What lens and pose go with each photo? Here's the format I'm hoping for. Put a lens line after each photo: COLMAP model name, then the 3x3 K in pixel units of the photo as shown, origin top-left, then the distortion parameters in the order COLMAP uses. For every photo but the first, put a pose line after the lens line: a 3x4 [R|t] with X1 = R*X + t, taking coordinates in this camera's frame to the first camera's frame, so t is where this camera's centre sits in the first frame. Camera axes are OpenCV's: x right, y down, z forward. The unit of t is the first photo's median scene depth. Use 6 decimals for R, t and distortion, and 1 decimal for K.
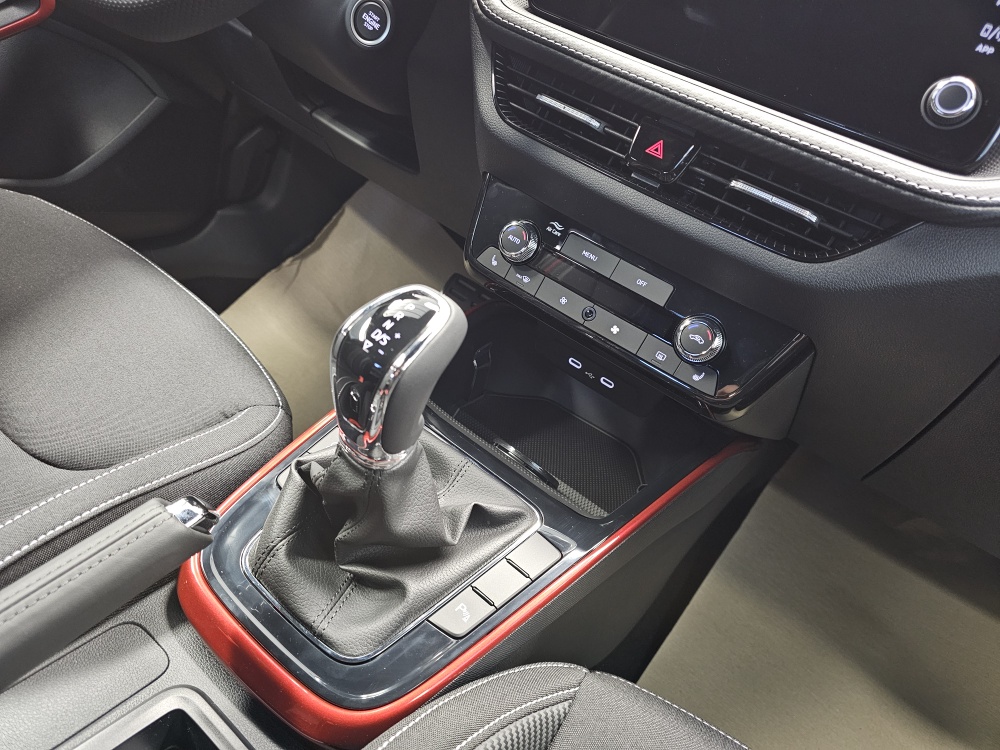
lens RADIAL K [[678.4, 0, 503.6], [0, 678.4, 380.0], [0, 0, 1]] dist [0.056859, -0.050521]
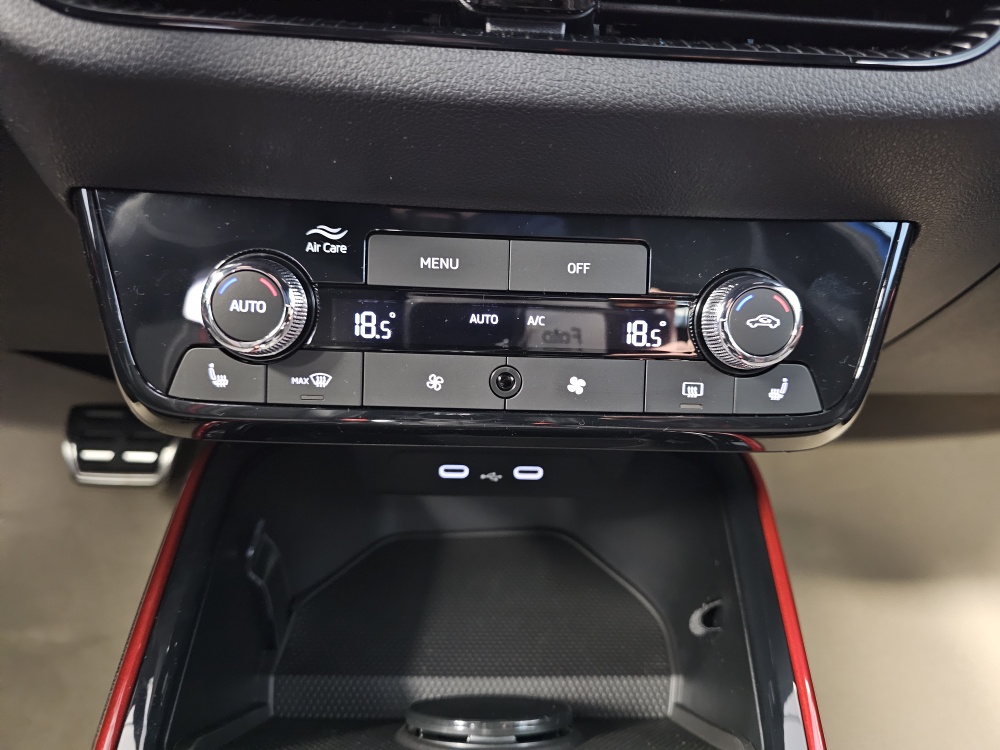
lens RADIAL K [[678.4, 0, 498.6], [0, 678.4, 373.2], [0, 0, 1]] dist [0.056859, -0.050521]
pose [[0.764858, -0.476599, 0.433412, -0.062448], [0.477078, 0.871165, 0.116054, -0.150898], [-0.432884, 0.118006, 0.893692, 0.595584]]
